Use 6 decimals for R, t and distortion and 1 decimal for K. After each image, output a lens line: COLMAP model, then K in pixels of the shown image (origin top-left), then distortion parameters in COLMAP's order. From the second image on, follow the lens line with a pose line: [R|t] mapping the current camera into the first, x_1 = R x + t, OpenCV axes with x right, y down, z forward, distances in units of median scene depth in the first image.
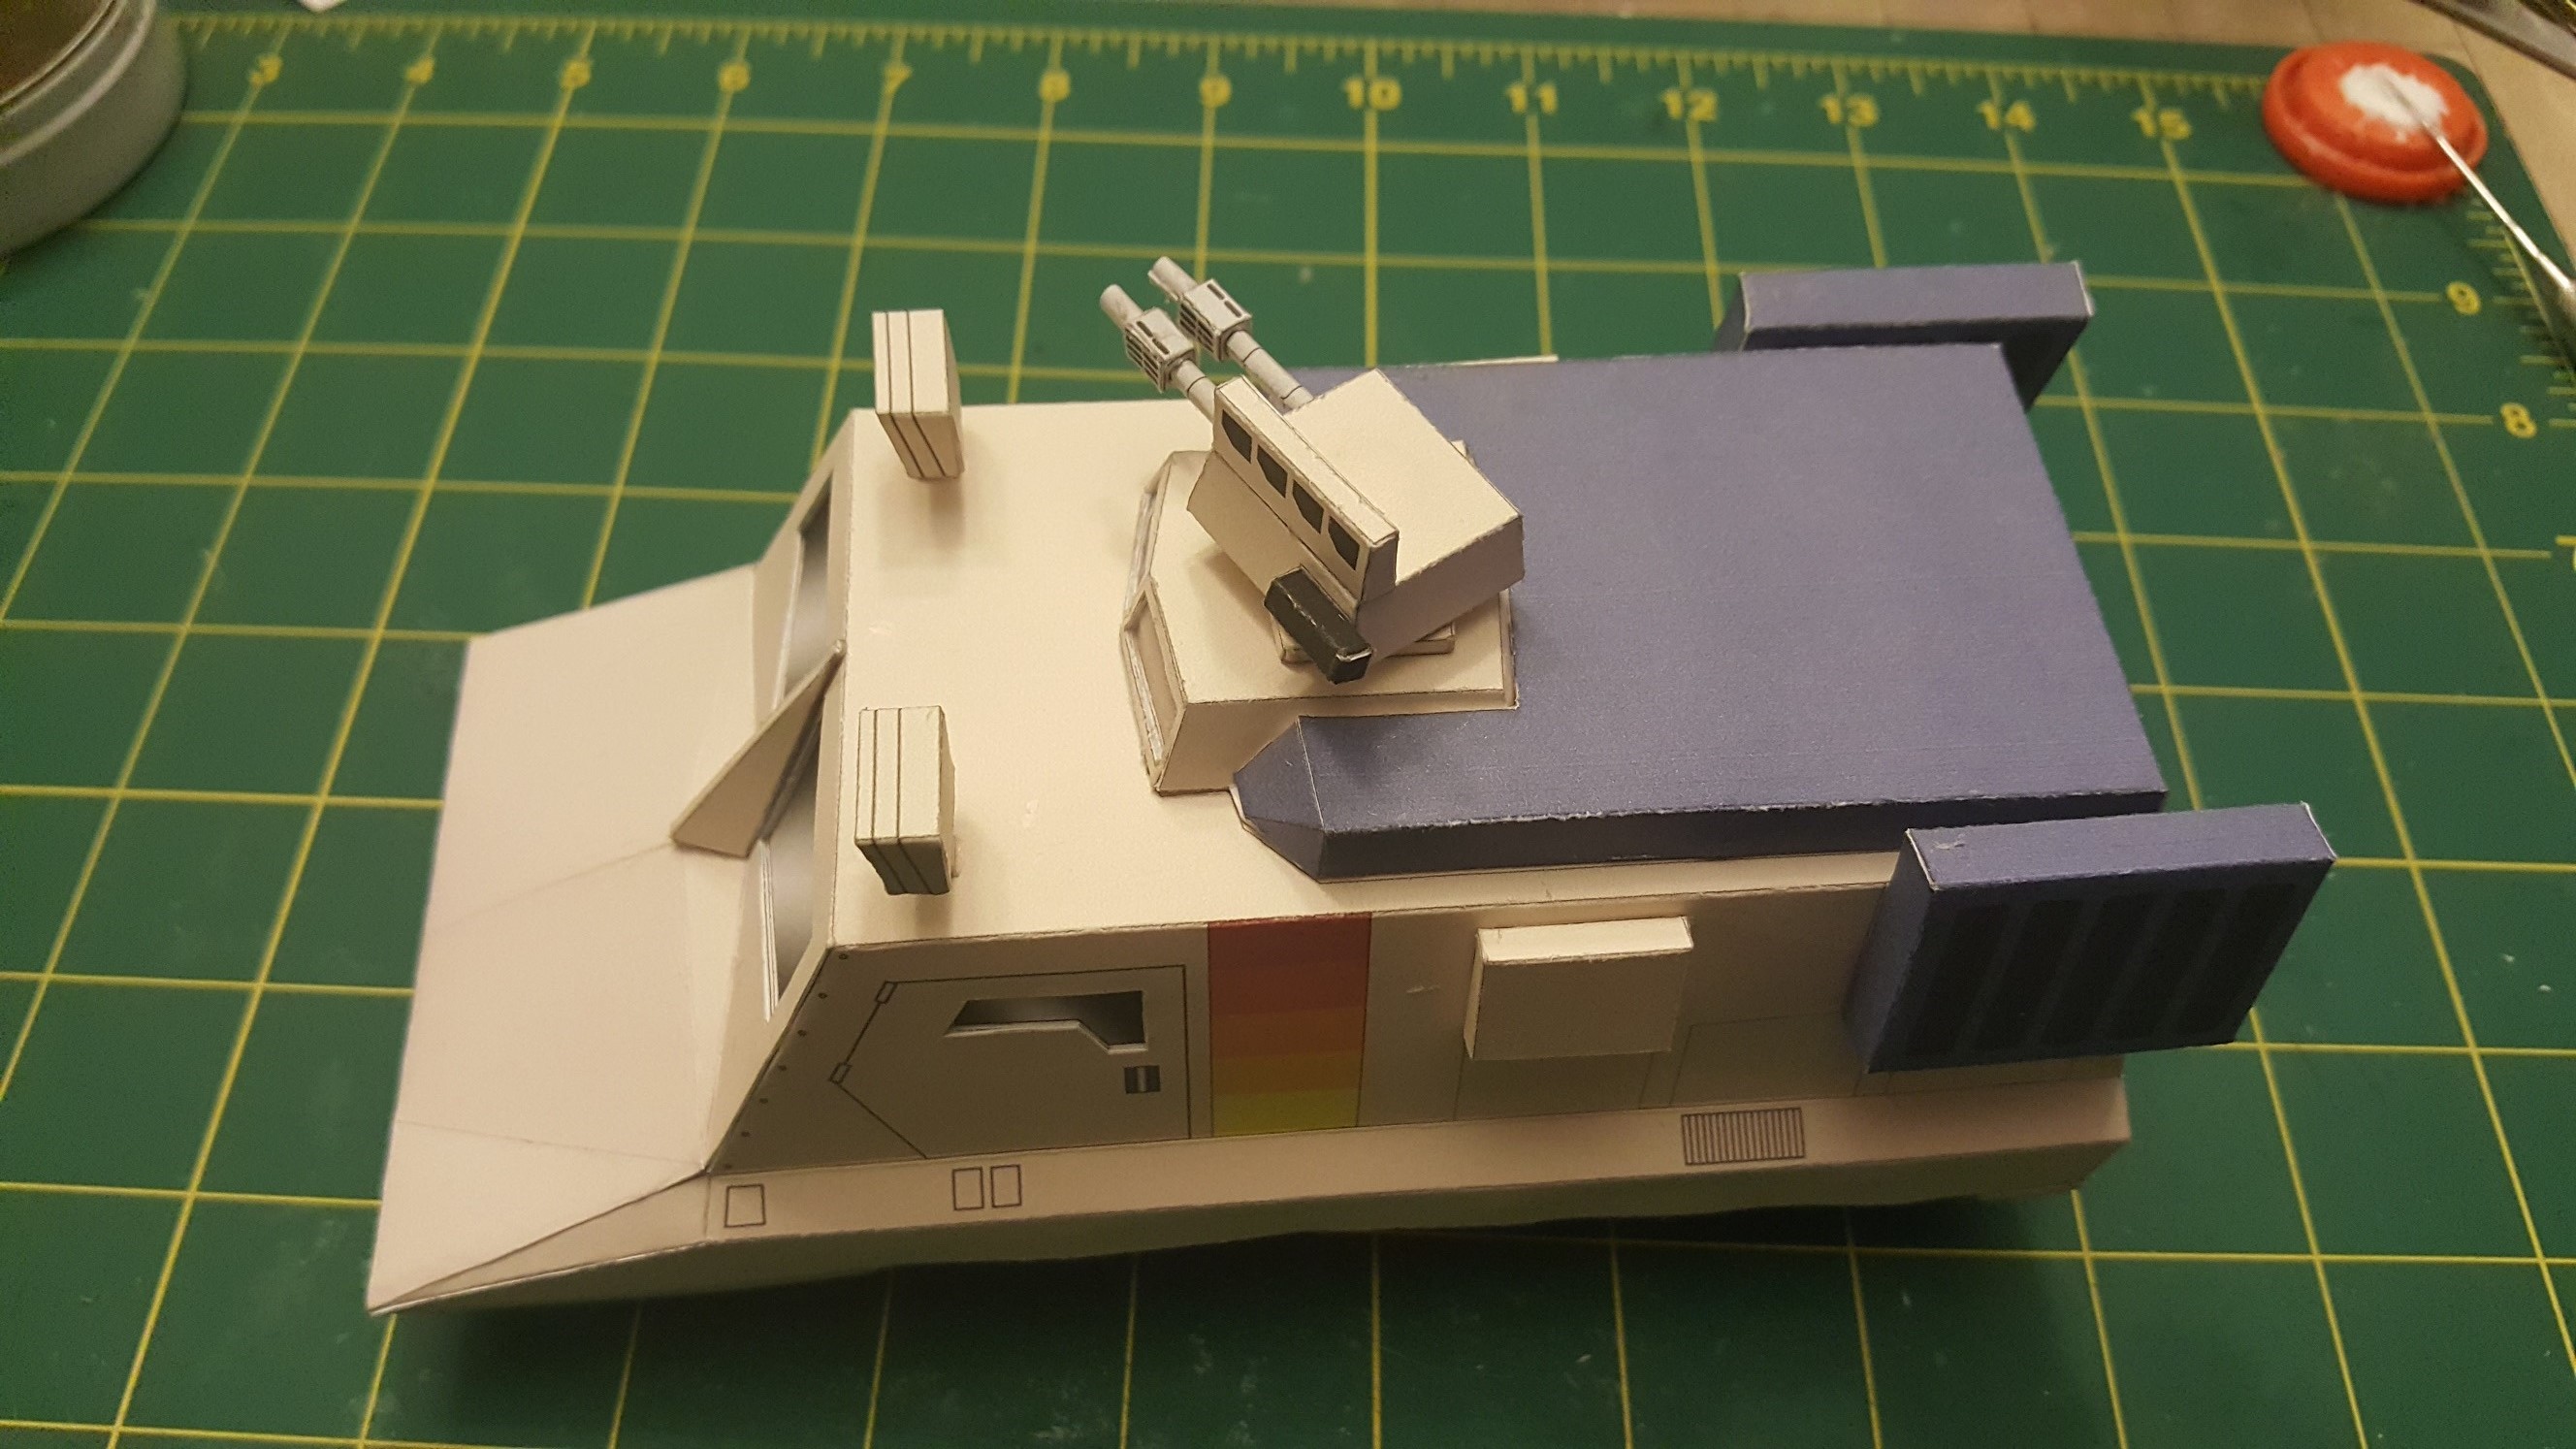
lens RADIAL K [[2089.1, 0, 1235.9], [0, 2089.1, 735.6], [0, 0, 1]] dist [0.210194, -0.663844]
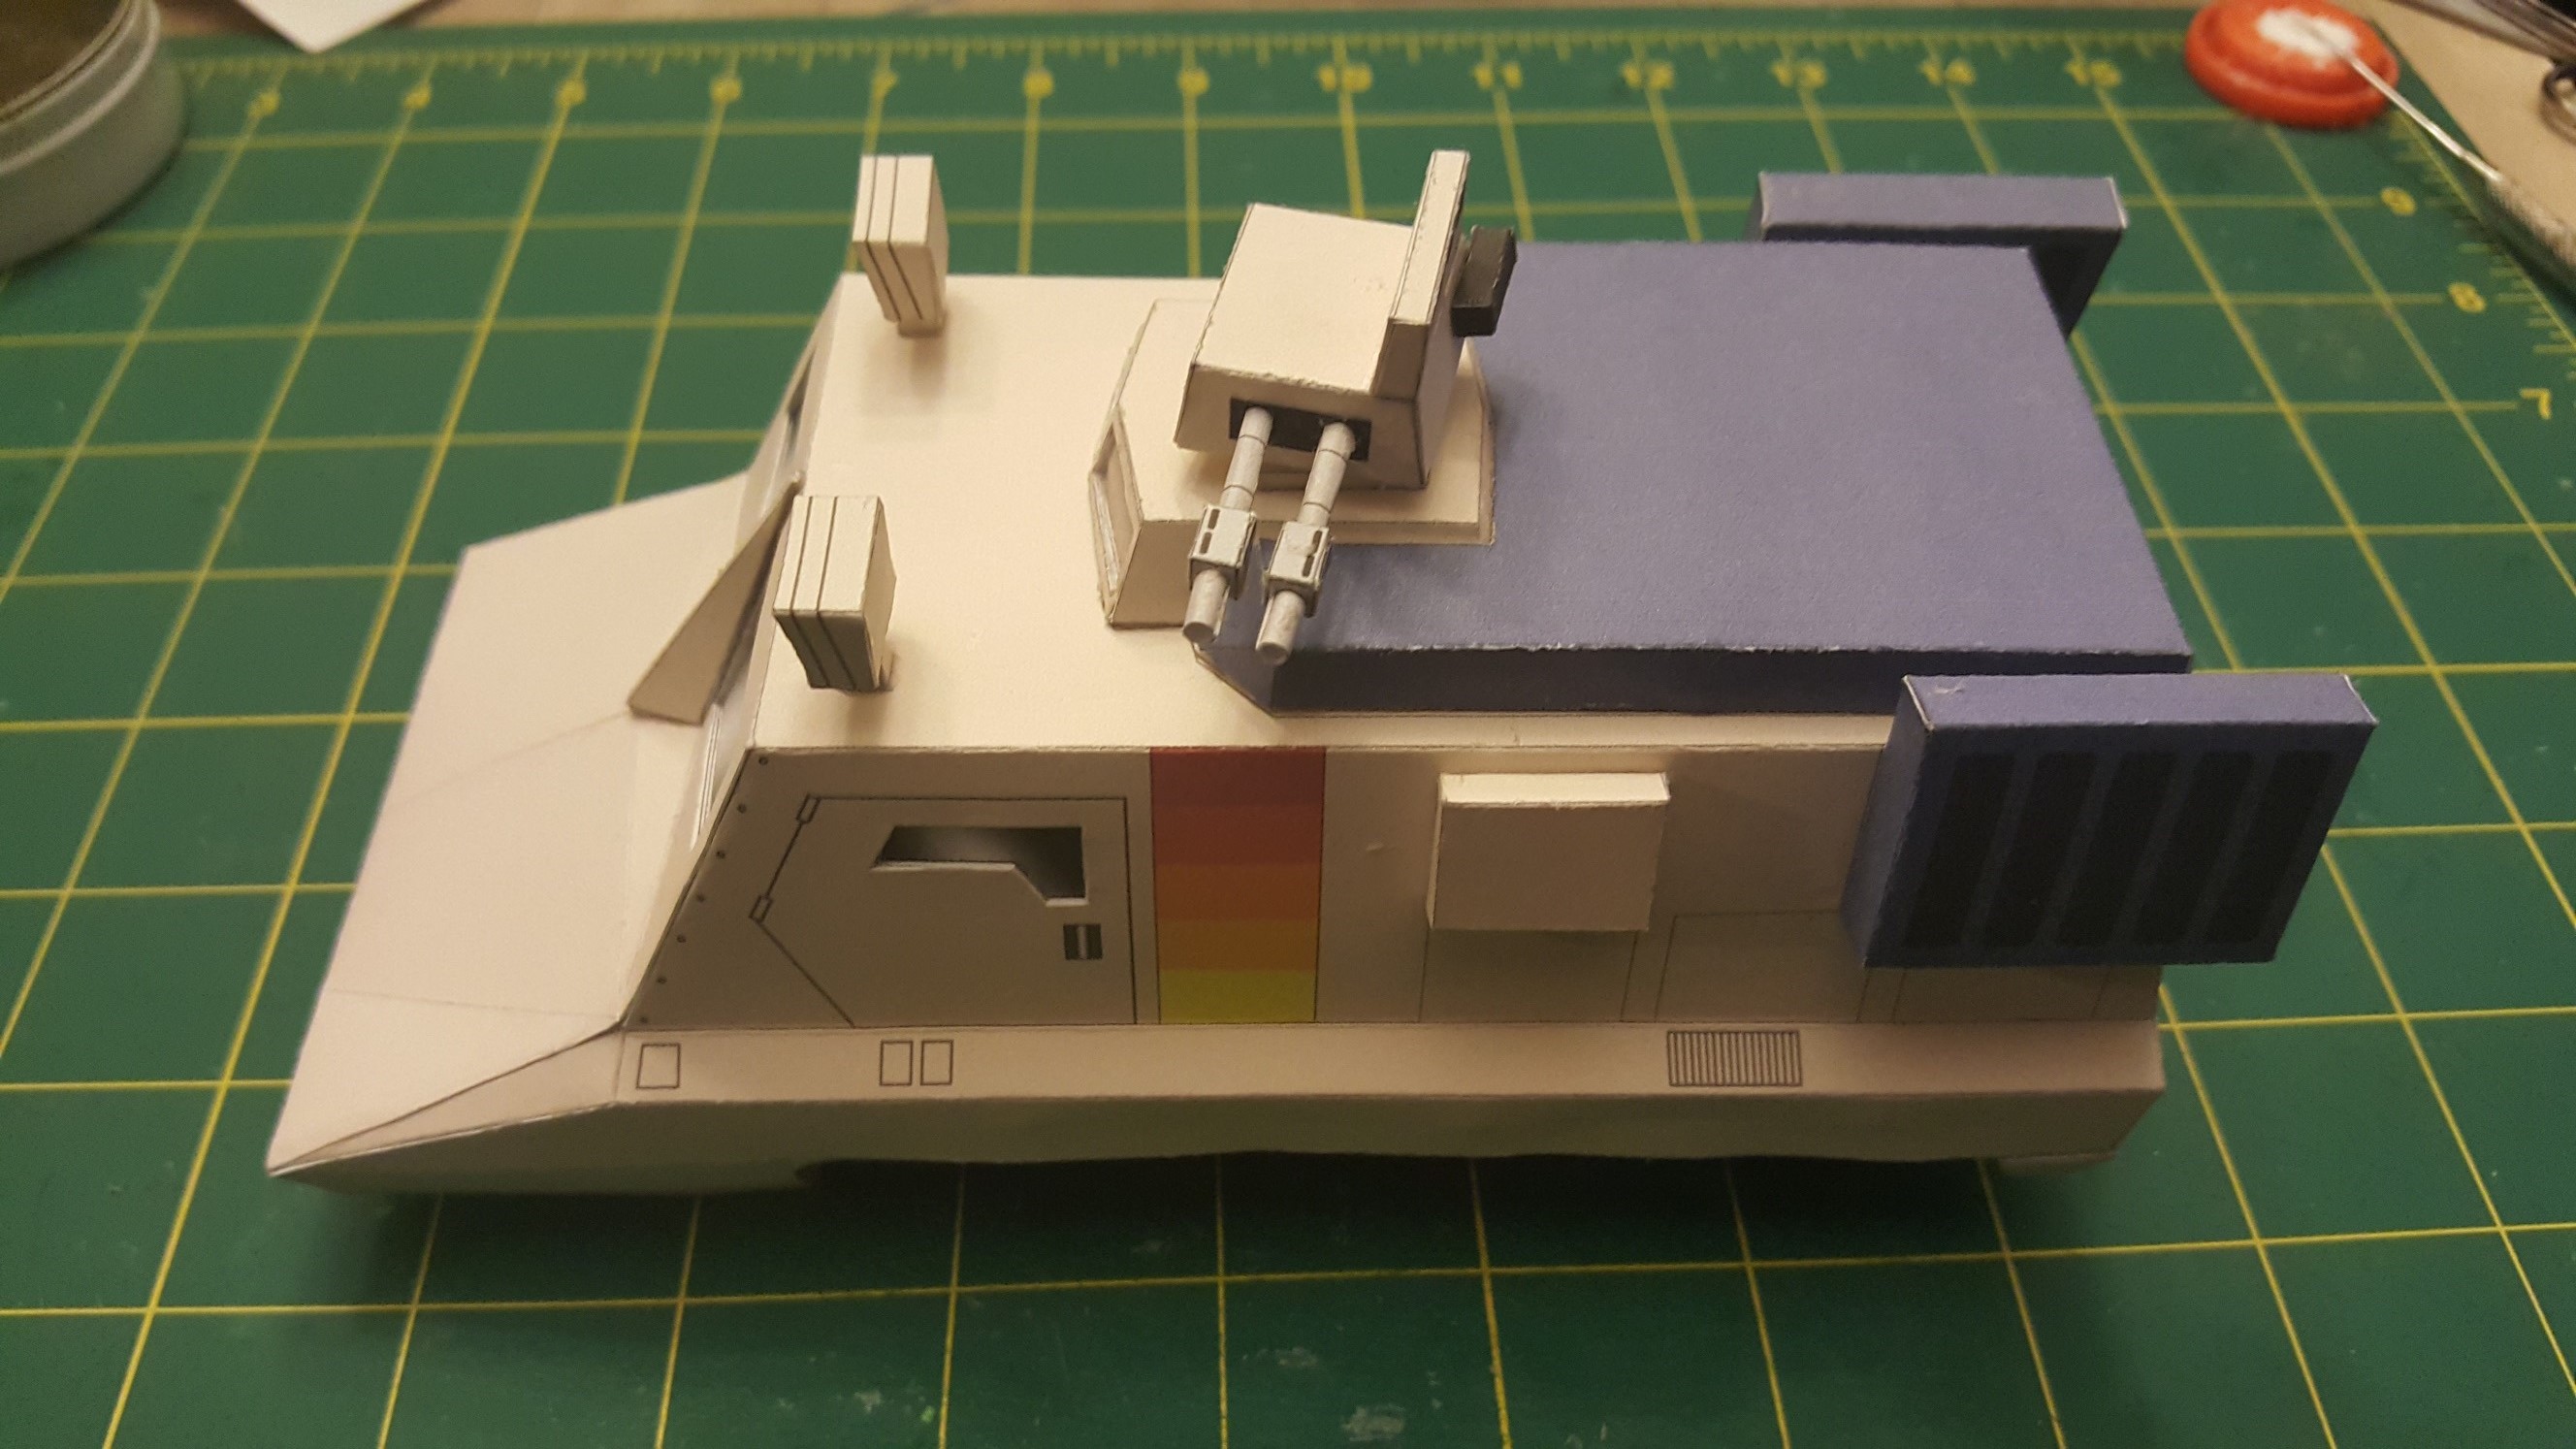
lens RADIAL K [[2089.1, 0, 1235.9], [0, 2089.1, 735.6], [0, 0, 1]] dist [0.210194, -0.663844]
pose [[0.997488, 0.046853, -0.053130, 0.071207], [-0.052652, 0.992130, -0.113606, 0.180577], [0.047389, 0.116118, 0.992104, 0.065342]]
